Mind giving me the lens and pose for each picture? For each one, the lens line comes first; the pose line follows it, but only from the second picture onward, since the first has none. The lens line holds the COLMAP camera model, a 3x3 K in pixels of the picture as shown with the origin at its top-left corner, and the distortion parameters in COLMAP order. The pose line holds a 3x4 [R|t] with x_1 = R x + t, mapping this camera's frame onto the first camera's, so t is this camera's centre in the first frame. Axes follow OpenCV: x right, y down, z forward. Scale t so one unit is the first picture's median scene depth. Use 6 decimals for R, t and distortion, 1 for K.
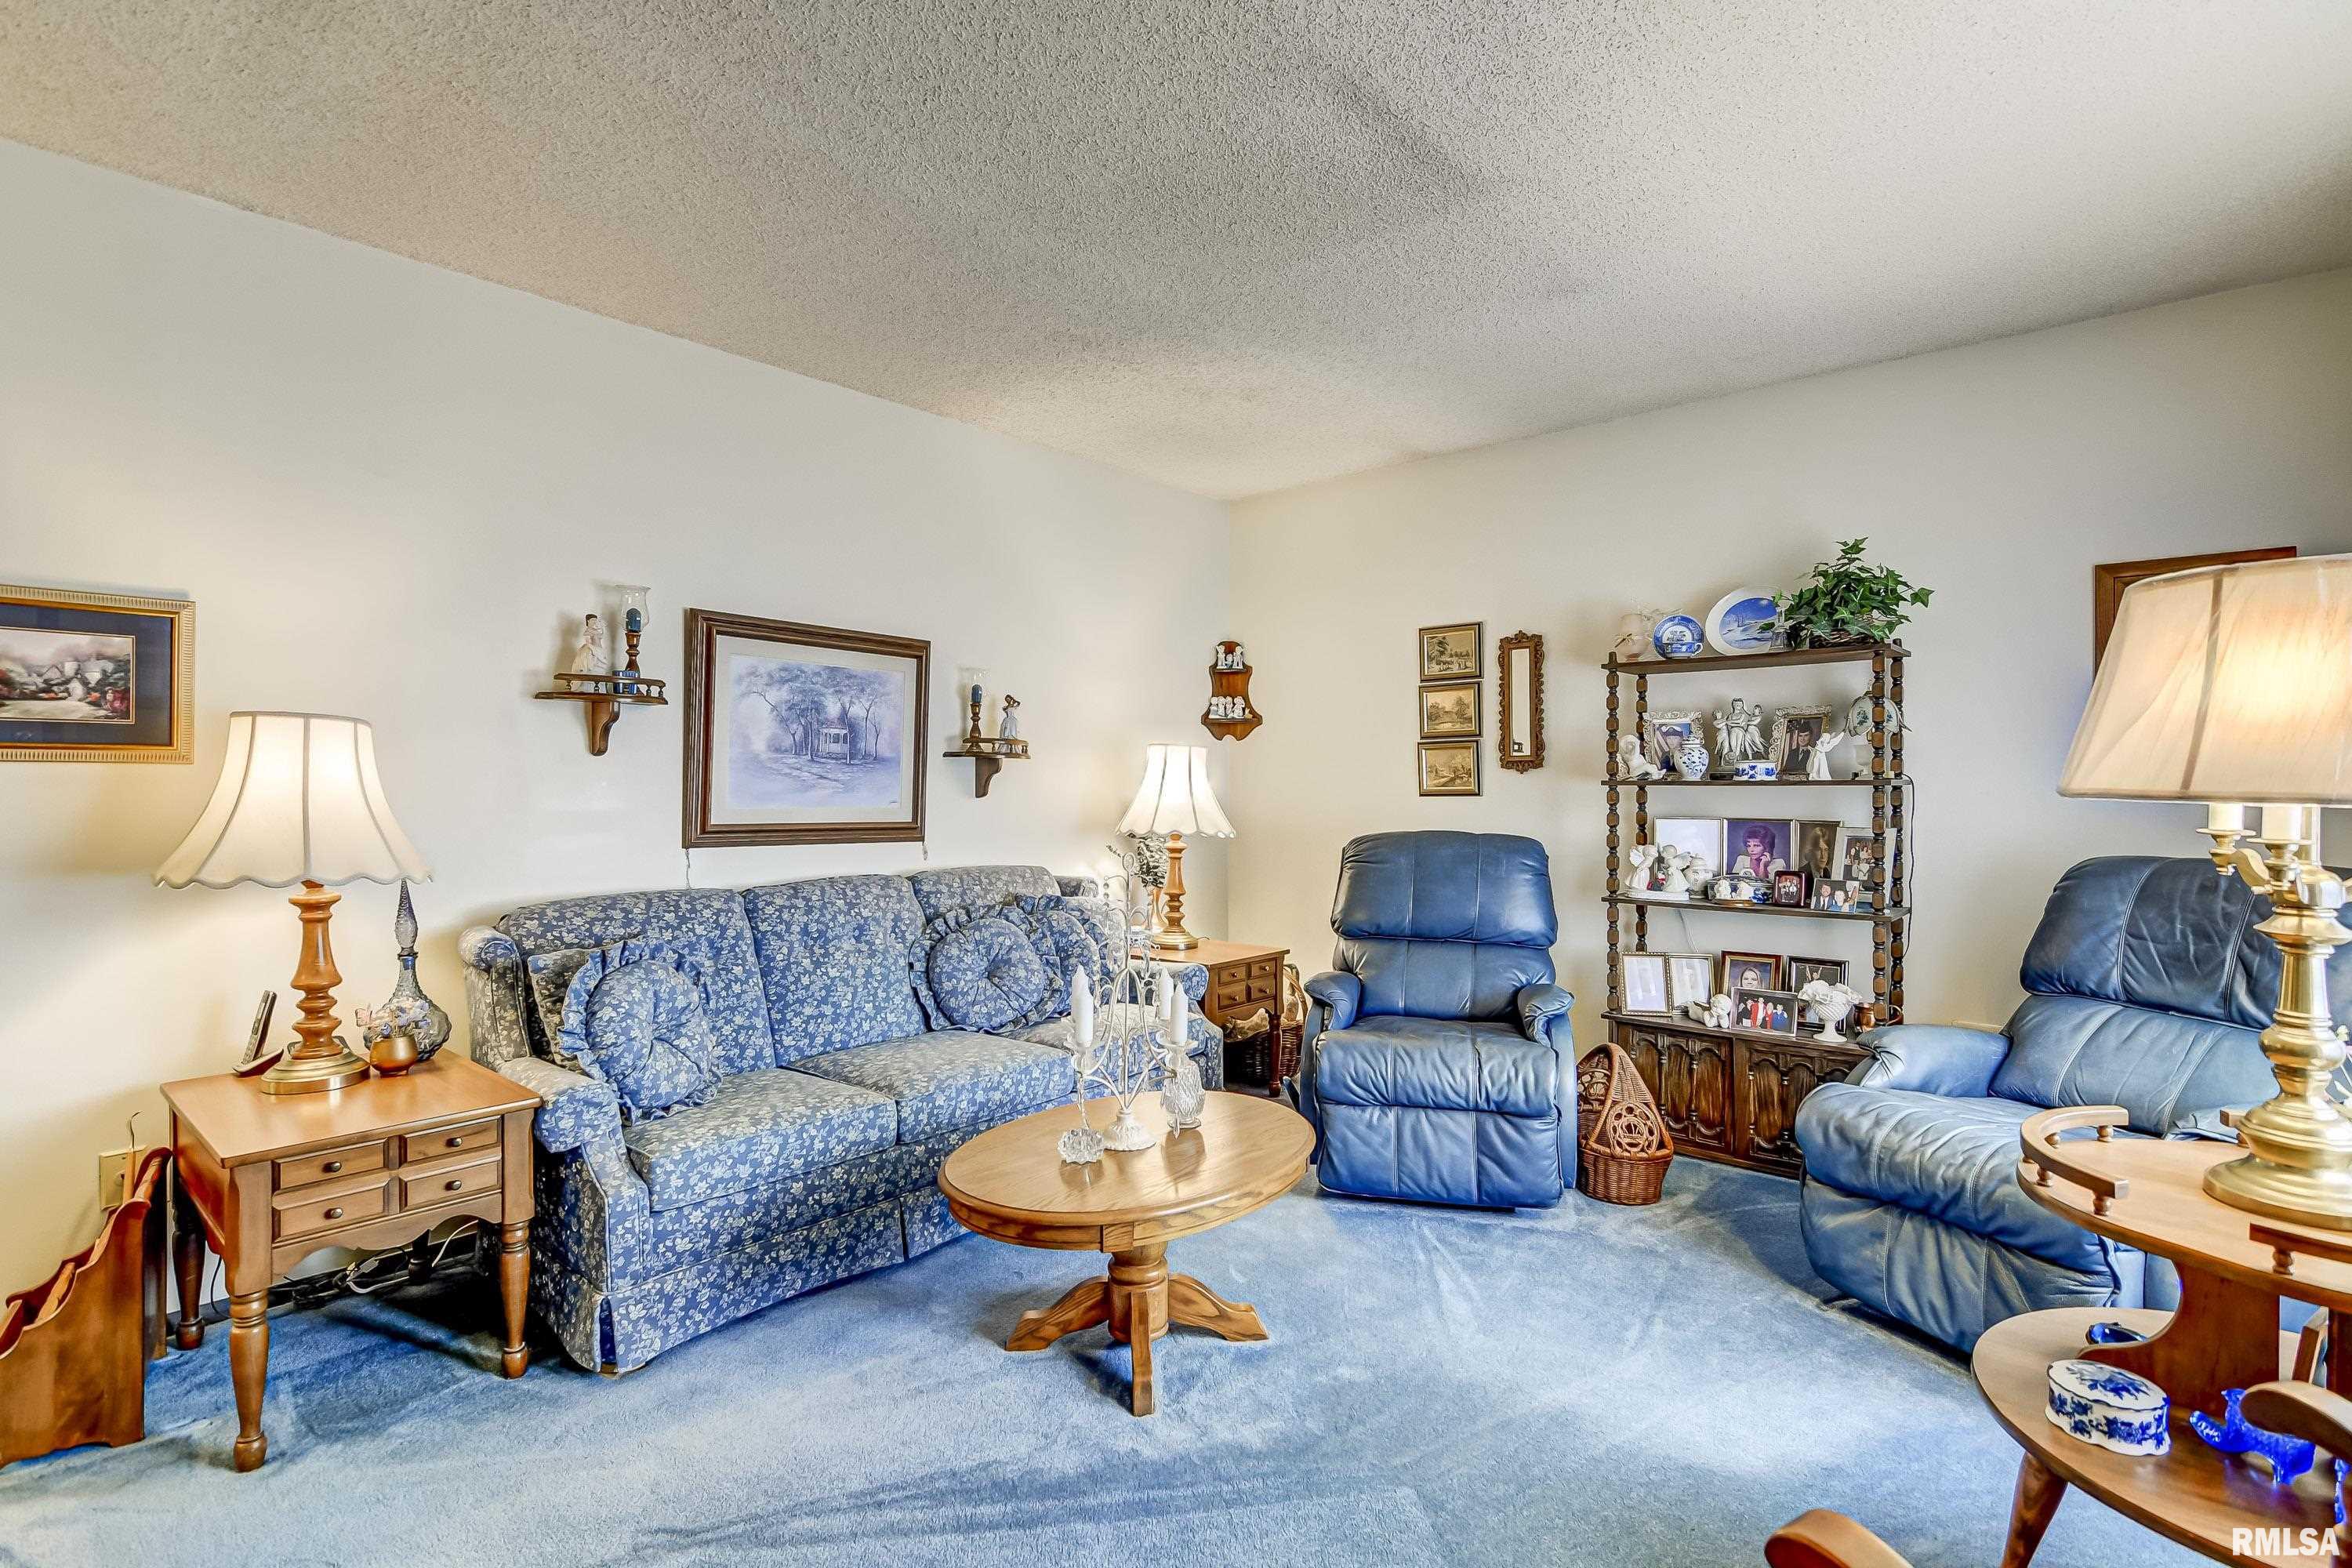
lens RADIAL K [[1122.7, 0, 1175.7], [0, 1122.7, 783.0], [0, 0, 1]] dist [0.006474, -0.005192]
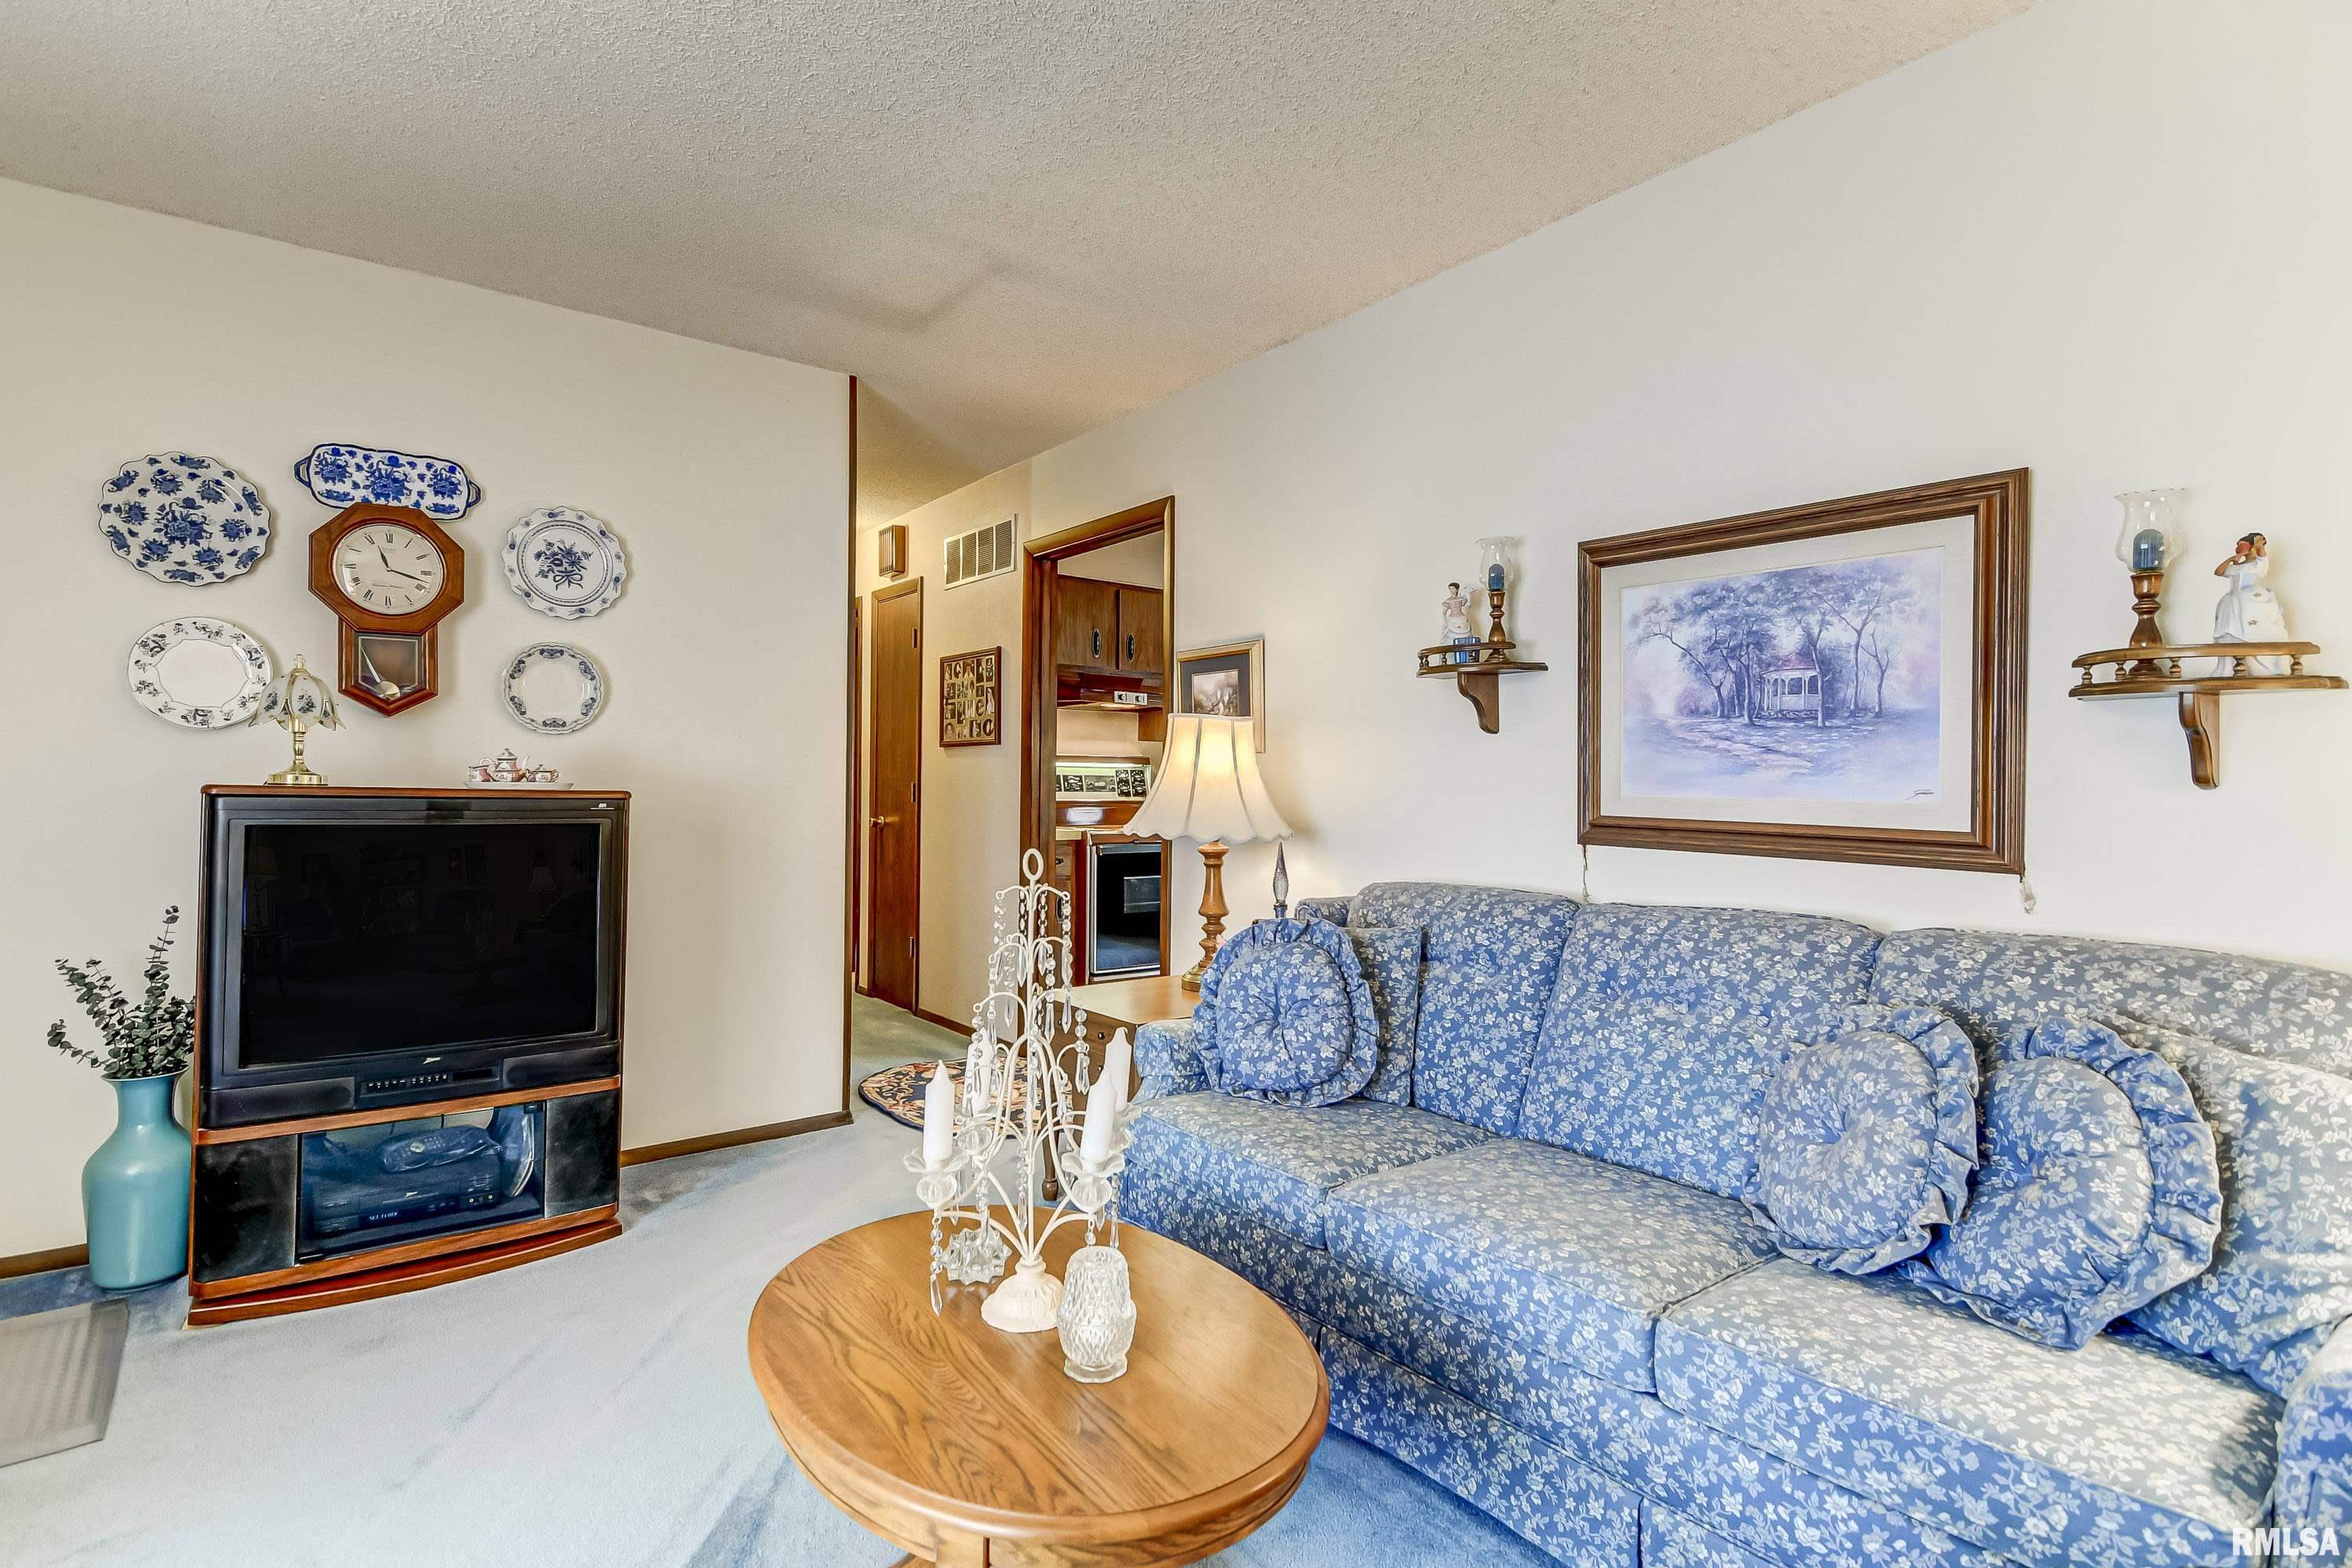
lens RADIAL K [[1122.7, 0, 1176.2], [0, 1122.7, 783.8], [0, 0, 1]] dist [0.006474, -0.005192]
pose [[-0.193904, -0.010921, -0.980960, 0.382198], [-0.014513, 0.999861, -0.008263, 0.024549], [0.980913, 0.012634, -0.194036, 0.833763]]
